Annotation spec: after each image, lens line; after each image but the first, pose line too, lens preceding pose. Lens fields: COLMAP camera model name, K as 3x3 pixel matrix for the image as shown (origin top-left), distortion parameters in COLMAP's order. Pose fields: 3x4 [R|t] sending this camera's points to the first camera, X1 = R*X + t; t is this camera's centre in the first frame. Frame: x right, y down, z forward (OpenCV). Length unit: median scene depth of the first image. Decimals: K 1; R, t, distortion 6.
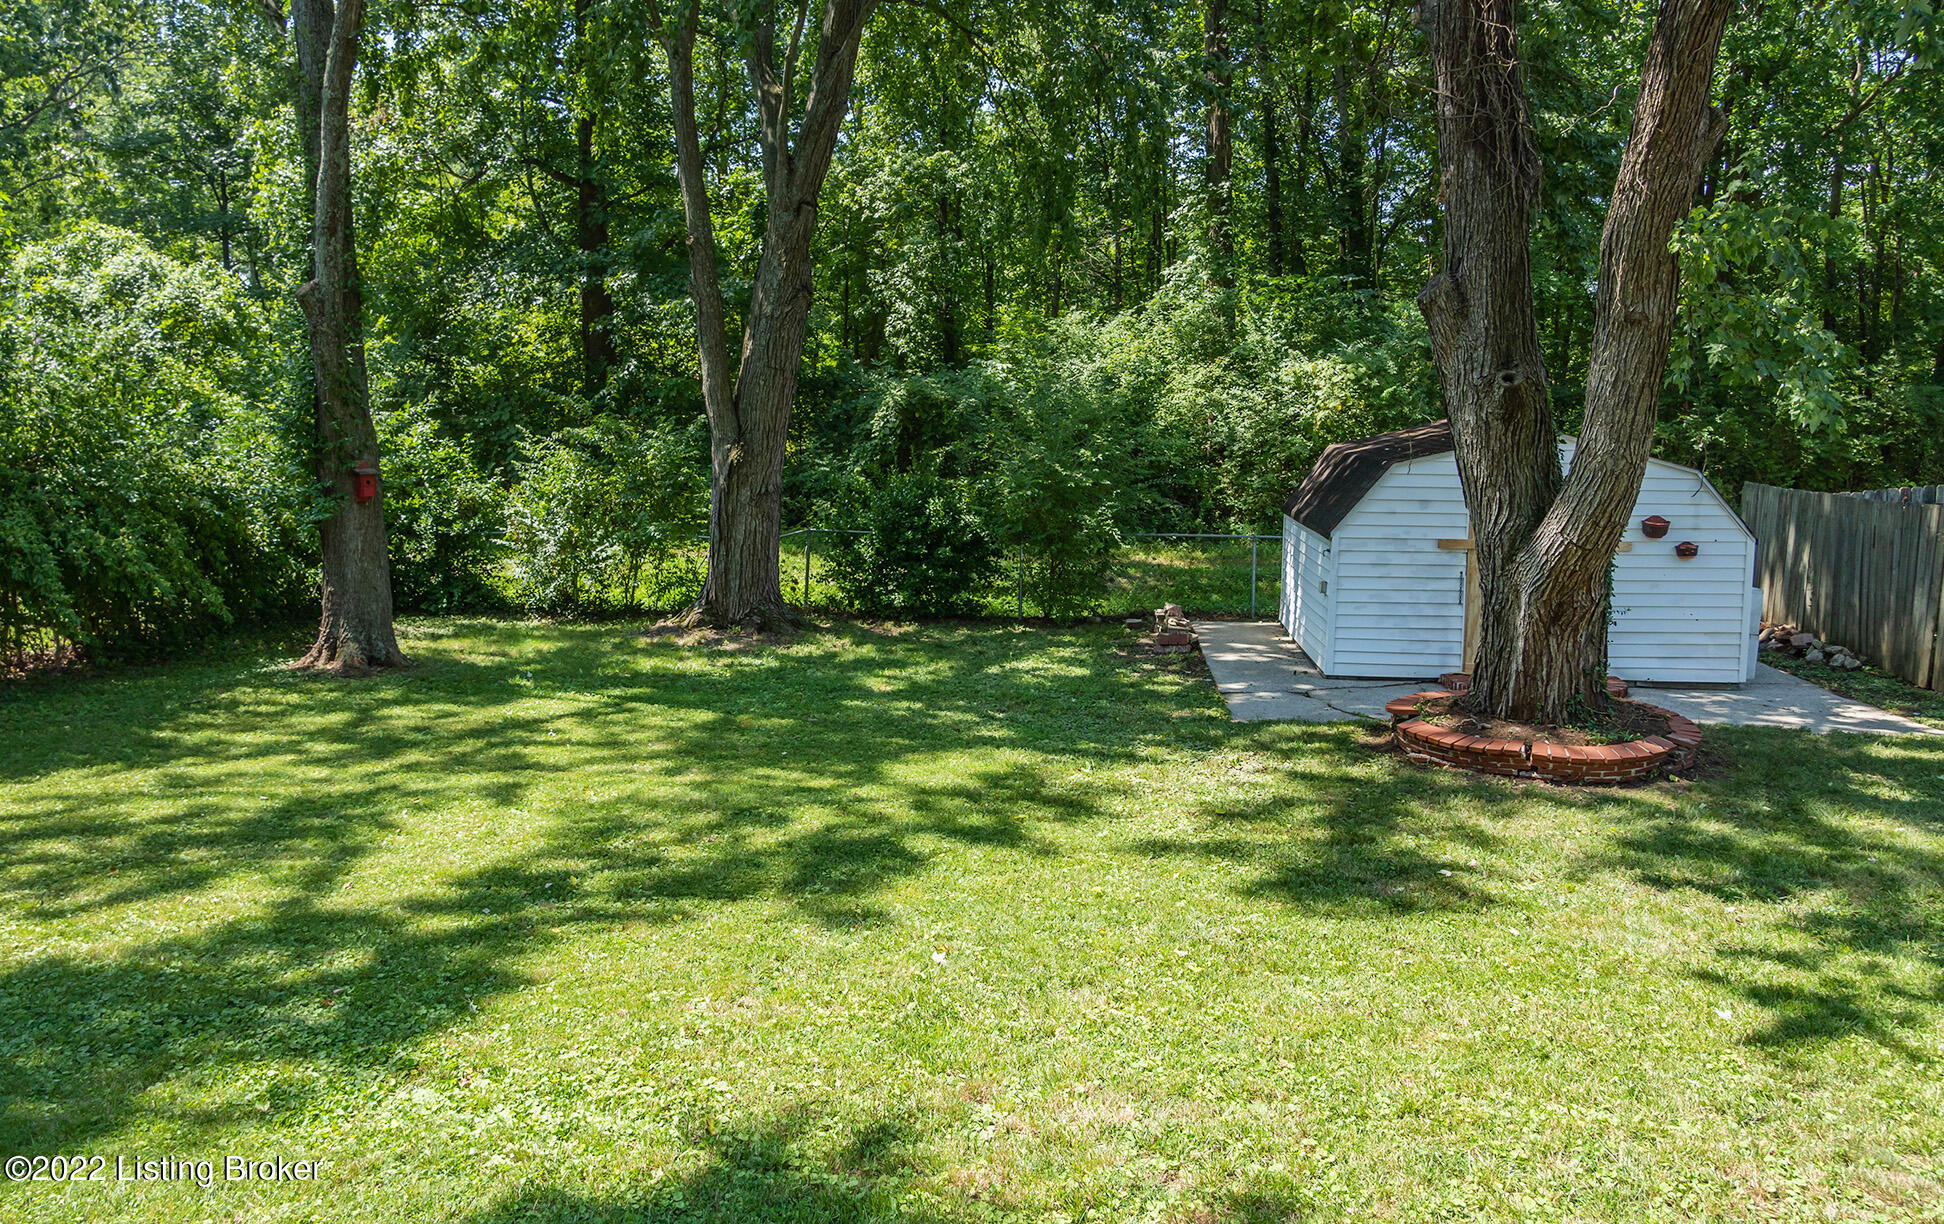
lens RADIAL K [[1477.8, 0, 972.0], [0, 1477.8, 612.0], [0, 0, 1]] dist [-0.004383, 0.002201]
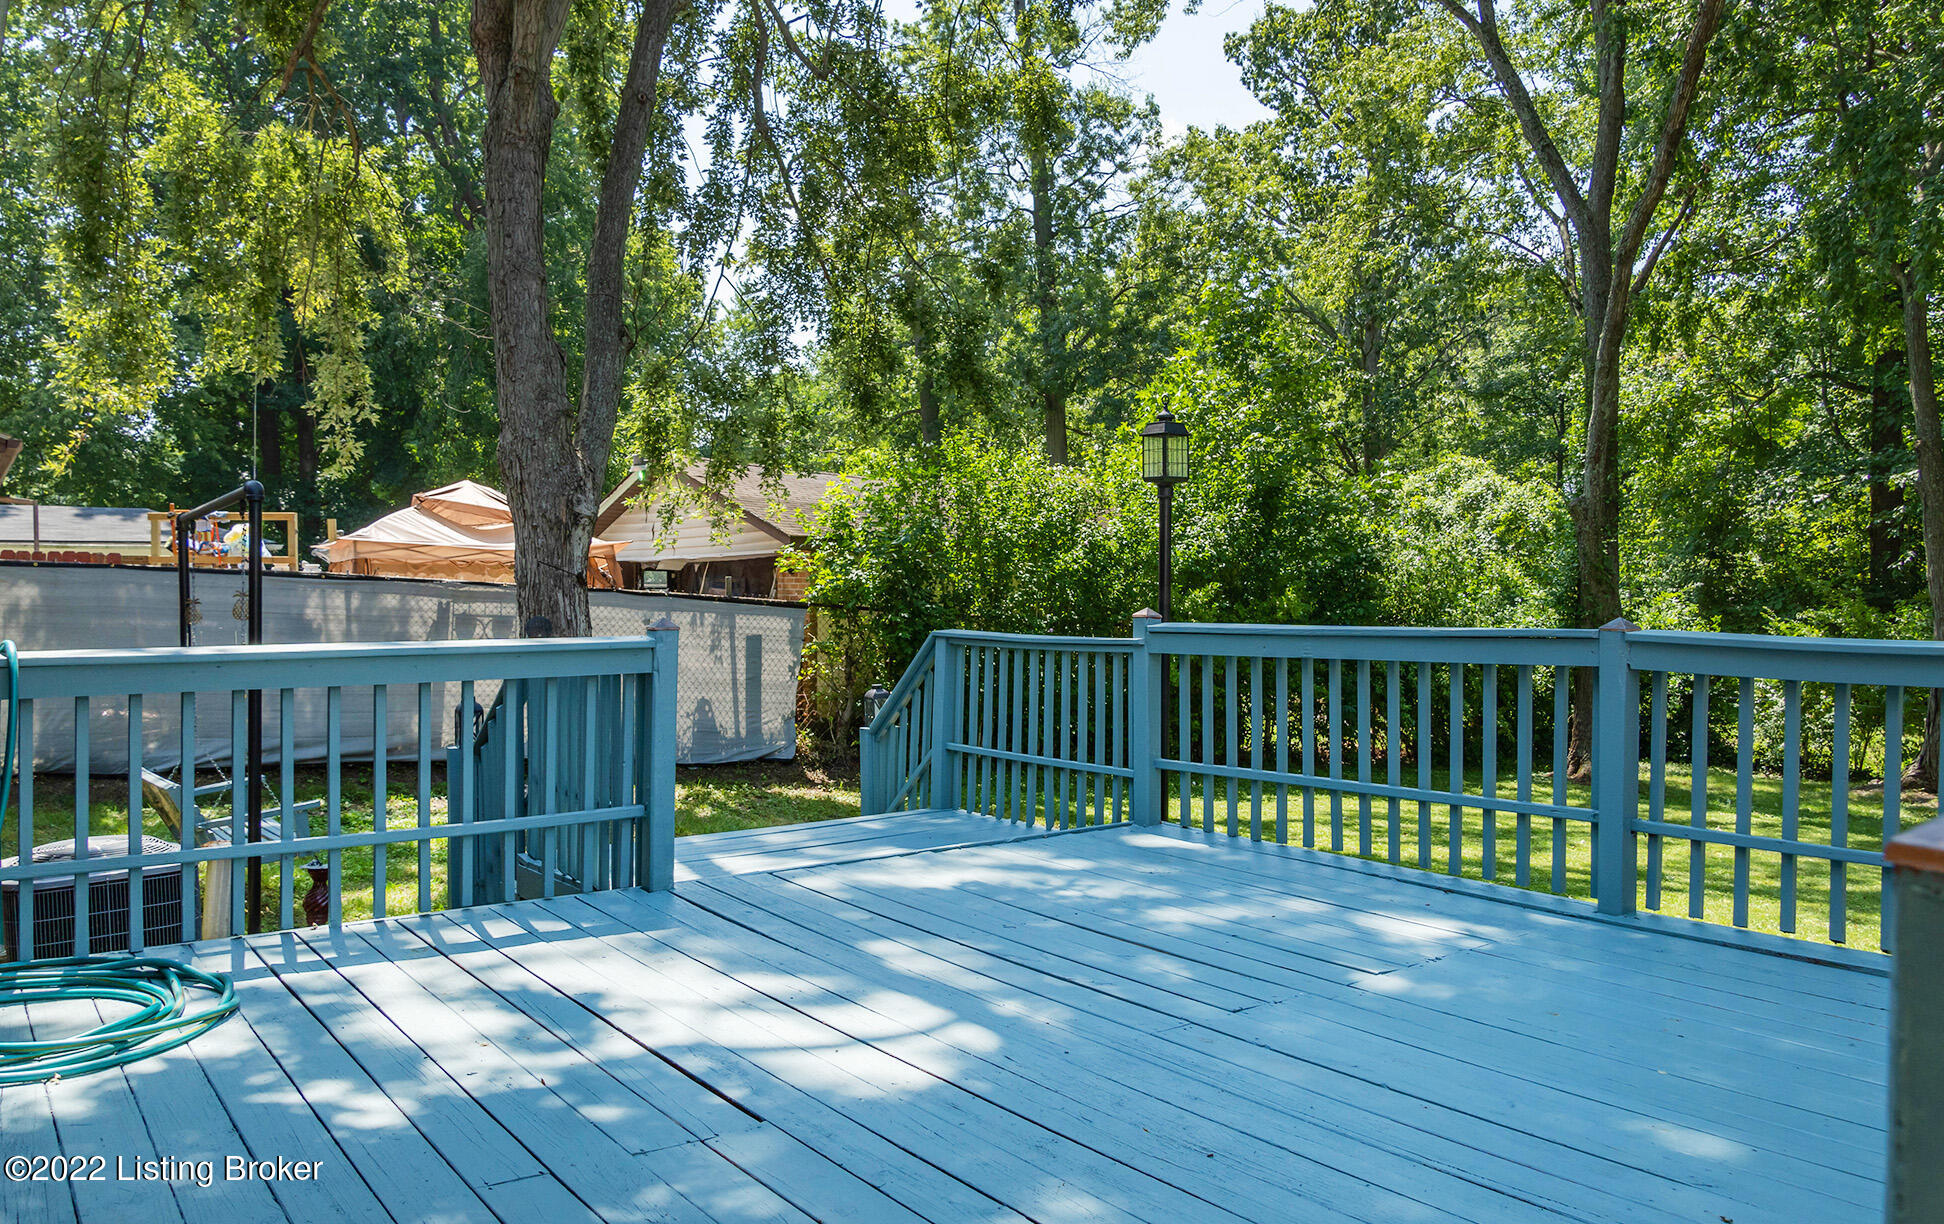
lens RADIAL K [[1477.8, 0, 972.0], [0, 1477.8, 612.0], [0, 0, 1]] dist [-0.004383, 0.002201]
pose [[0.660828, 0.016272, -0.750361, 0.101320], [-0.120467, 0.989102, -0.084644, 0.034077], [0.740806, 0.146329, 0.655587, -0.147288]]
